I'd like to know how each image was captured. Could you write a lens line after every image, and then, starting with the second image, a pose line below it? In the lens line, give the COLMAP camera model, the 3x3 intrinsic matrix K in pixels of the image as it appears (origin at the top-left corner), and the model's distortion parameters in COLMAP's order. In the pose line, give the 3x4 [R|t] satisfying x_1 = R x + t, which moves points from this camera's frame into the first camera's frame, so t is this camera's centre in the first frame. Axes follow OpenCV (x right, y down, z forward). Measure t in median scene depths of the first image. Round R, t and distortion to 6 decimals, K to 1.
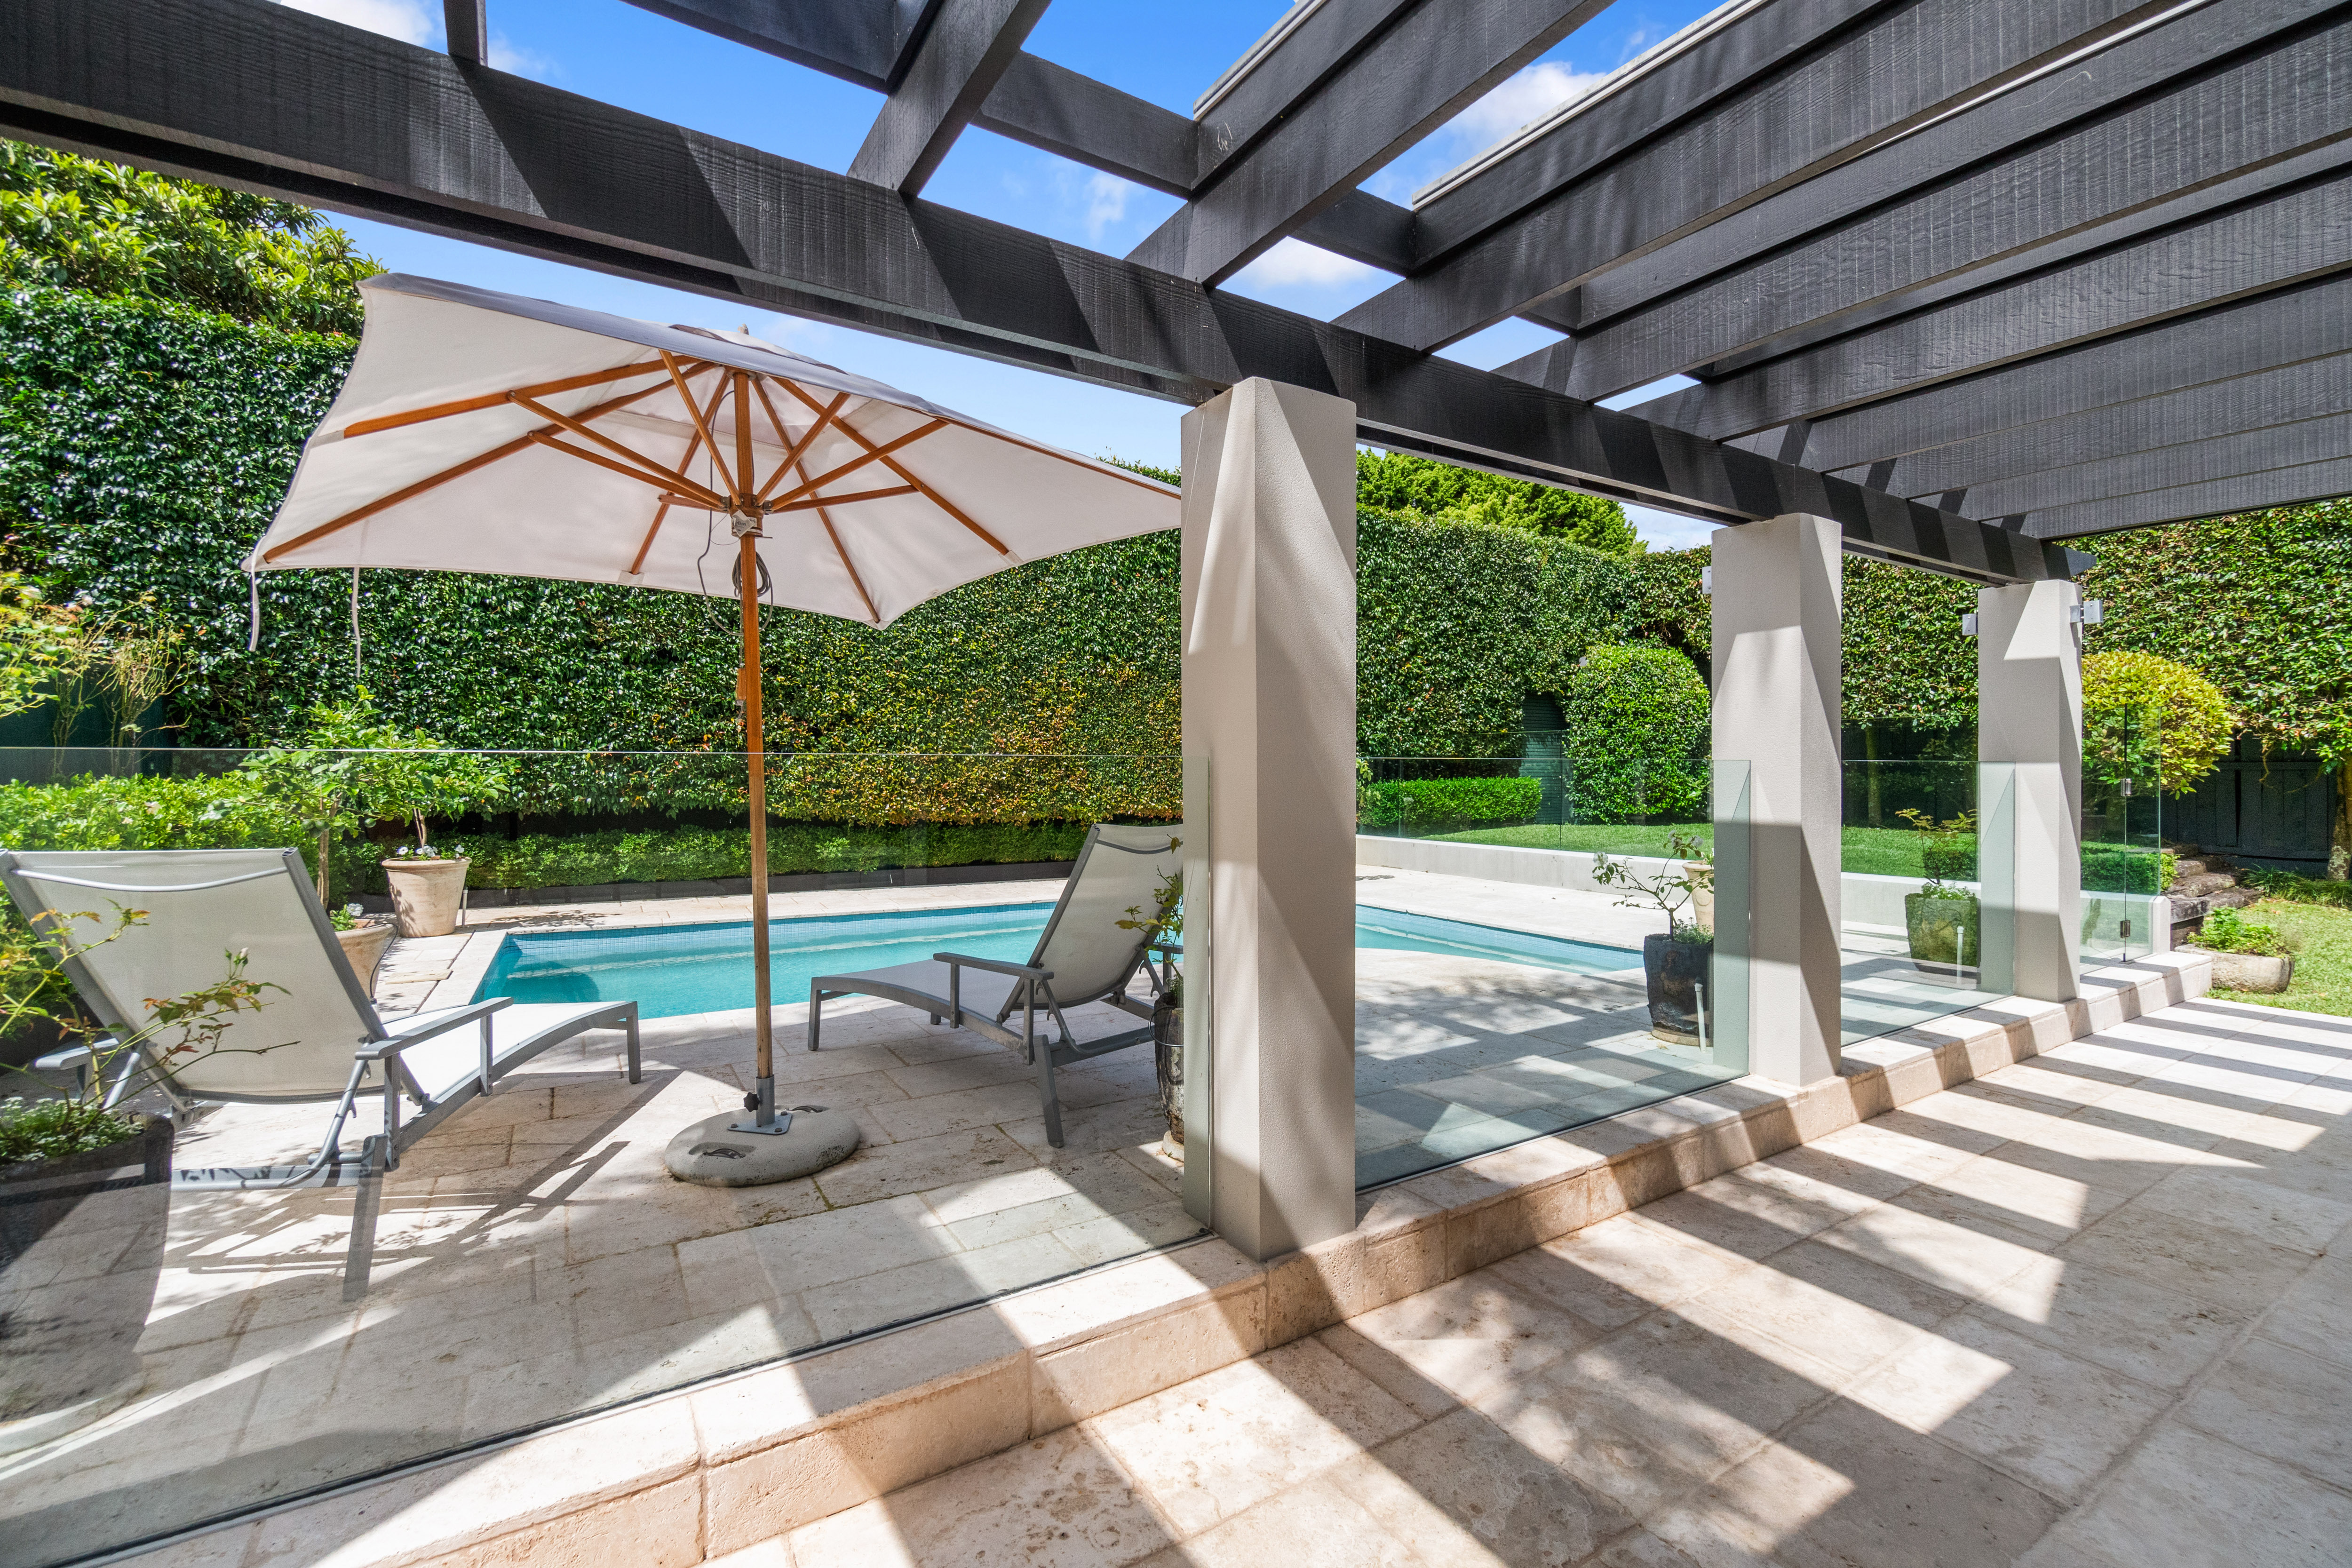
lens RADIAL K [[1018.2, 0, 1172.6], [0, 1018.2, 782.7], [0, 0, 1]] dist [-0.005222, -0.000678]
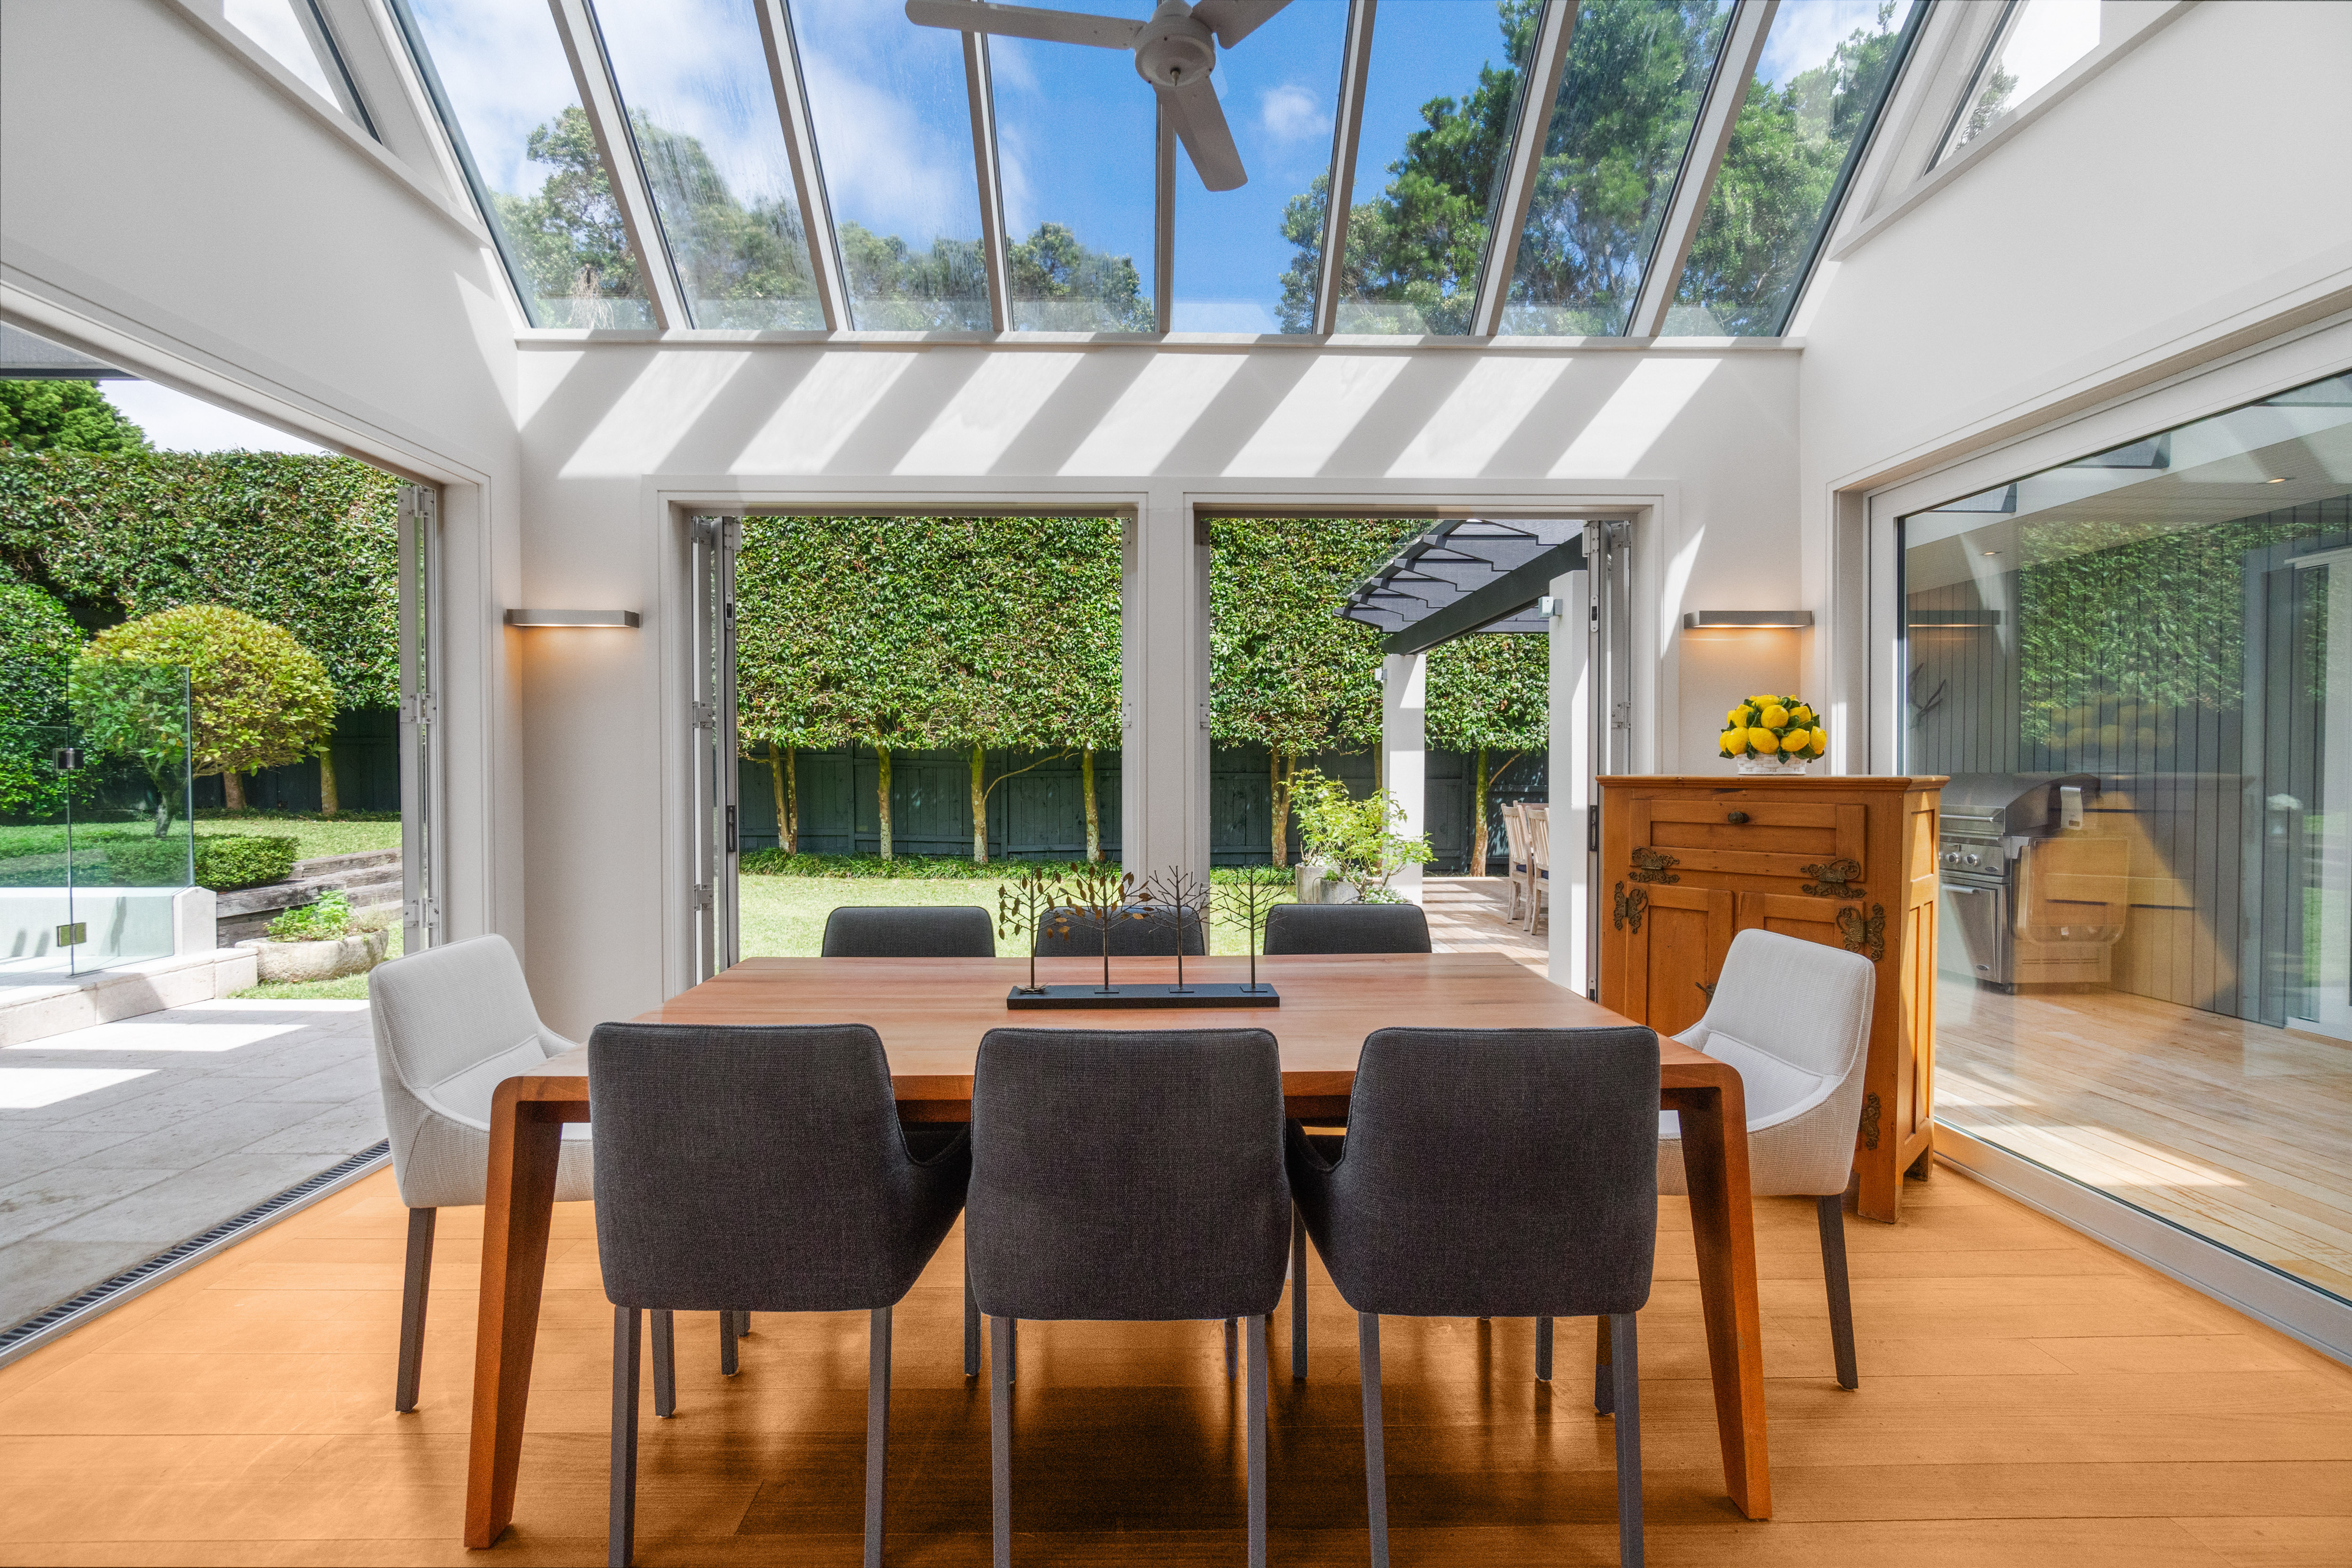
lens RADIAL K [[1018.2, 0, 1168.1], [0, 1018.2, 783.4], [0, 0, 1]] dist [-0.005222, -0.000678]
pose [[0.517167, -0.007543, 0.855851, 0.359743], [0.005802, 0.999969, 0.005307, 0.012836], [-0.855865, 0.002221, 0.517195, -0.087477]]
